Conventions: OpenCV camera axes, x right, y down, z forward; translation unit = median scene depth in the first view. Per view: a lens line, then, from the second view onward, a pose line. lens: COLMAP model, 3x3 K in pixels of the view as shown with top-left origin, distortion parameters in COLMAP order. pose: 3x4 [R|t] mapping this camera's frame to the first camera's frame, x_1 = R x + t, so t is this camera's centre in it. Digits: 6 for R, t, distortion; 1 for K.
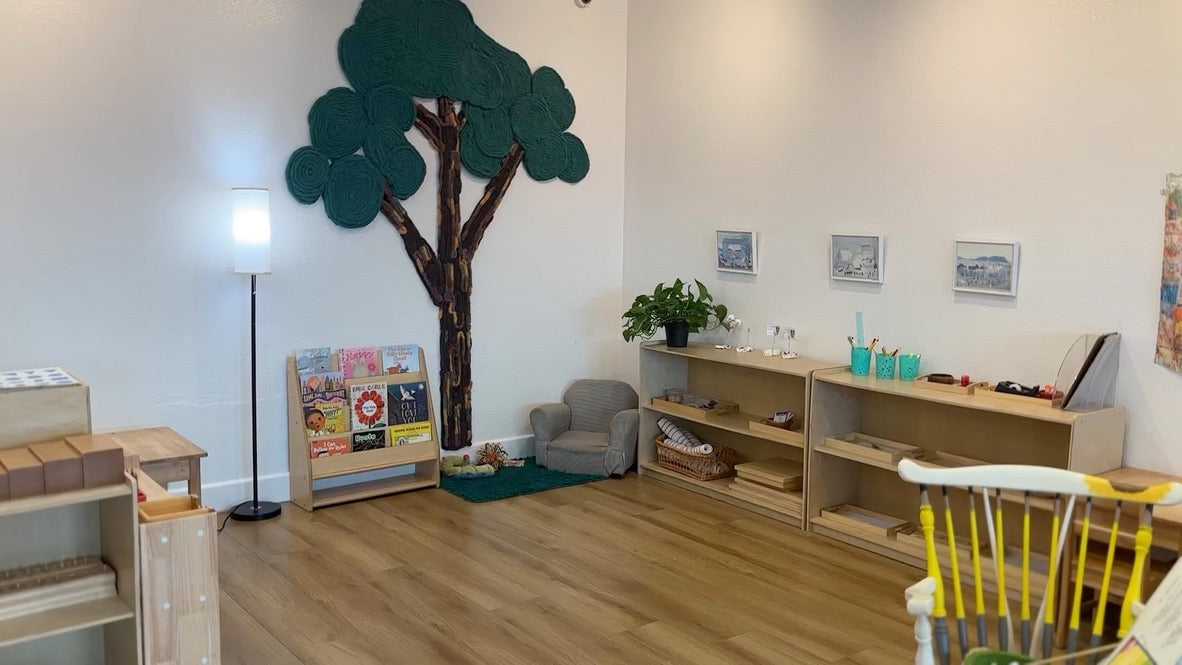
lens RADIAL K [[1058.2, 0, 591.0], [0, 1058.2, 337.2], [0, 0, 1]] dist [0.188334, -0.428304]
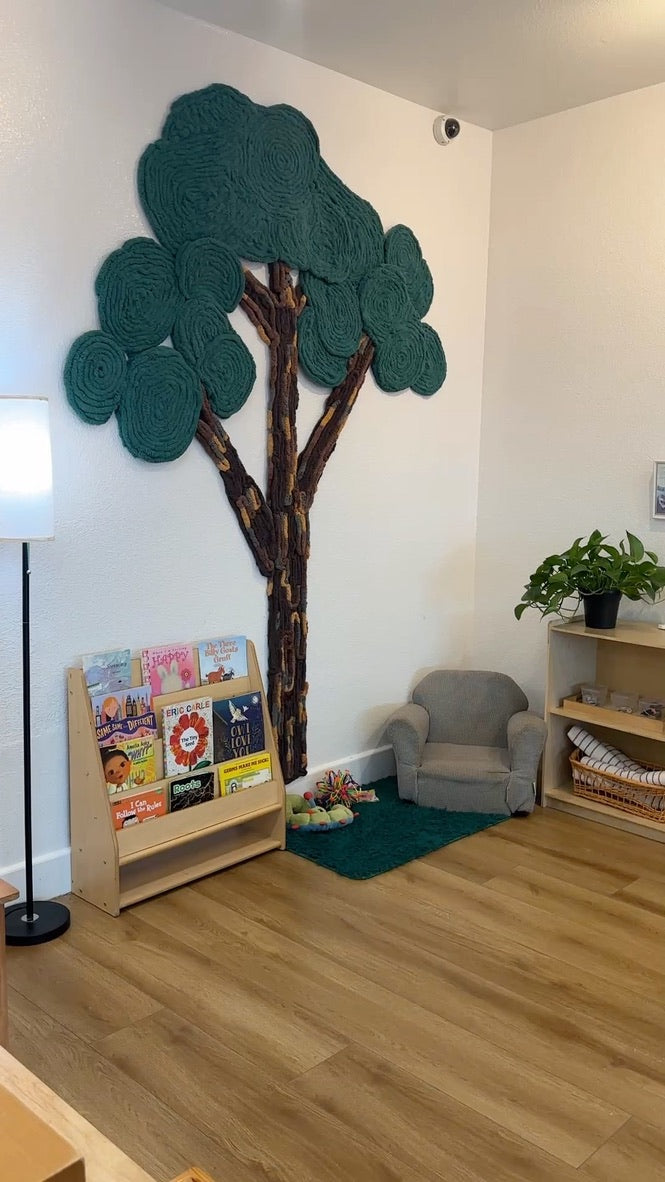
lens RADIAL K [[1058.2, 0, 332.5], [0, 1058.2, 591.0], [0, 0, 1]] dist [0.188334, -0.428304]
pose [[0.990399, -0.020051, 0.136778, -0.201767], [0.016609, 0.999517, 0.026257, -0.038413], [-0.137238, -0.023733, 0.990254, 0.336481]]
